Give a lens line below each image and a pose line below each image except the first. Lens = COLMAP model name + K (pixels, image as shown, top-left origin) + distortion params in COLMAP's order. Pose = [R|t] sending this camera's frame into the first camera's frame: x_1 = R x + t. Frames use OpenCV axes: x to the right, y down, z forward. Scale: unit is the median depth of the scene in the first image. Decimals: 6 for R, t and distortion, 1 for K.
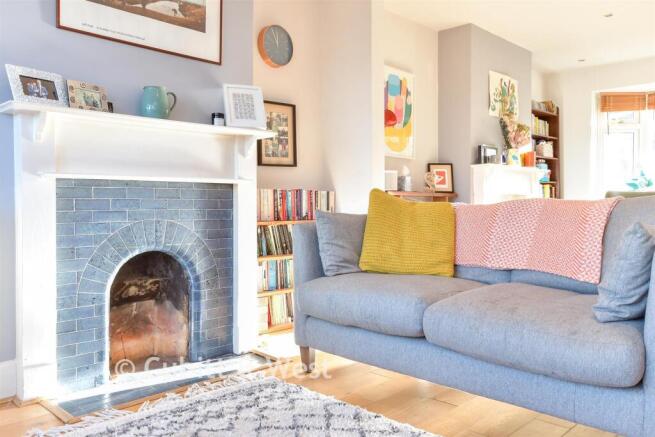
lens RADIAL K [[556.7, 0, 326.9], [0, 556.7, 217.2], [0, 0, 1]] dist [0.021200, 0.018550]
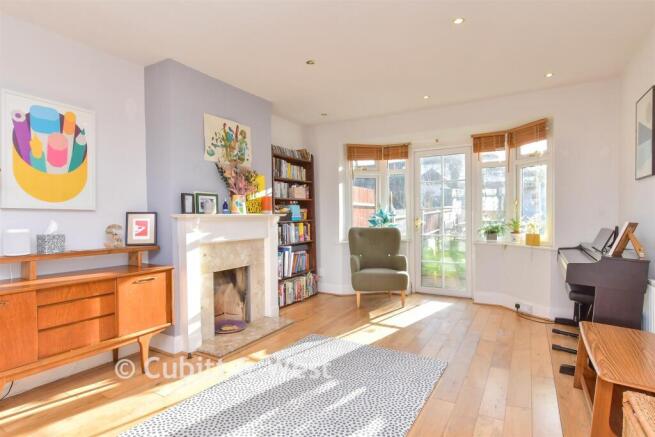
lens RADIAL K [[341.8, 0, 327.9], [0, 341.8, 218.3], [0, 0, 1]] dist [-0.004611, -0.000321]
pose [[0.976116, -0.007546, 0.217118, 0.359005], [0.008508, 0.999958, -0.003494, -0.077897], [-0.217082, 0.005258, 0.976139, 0.376976]]
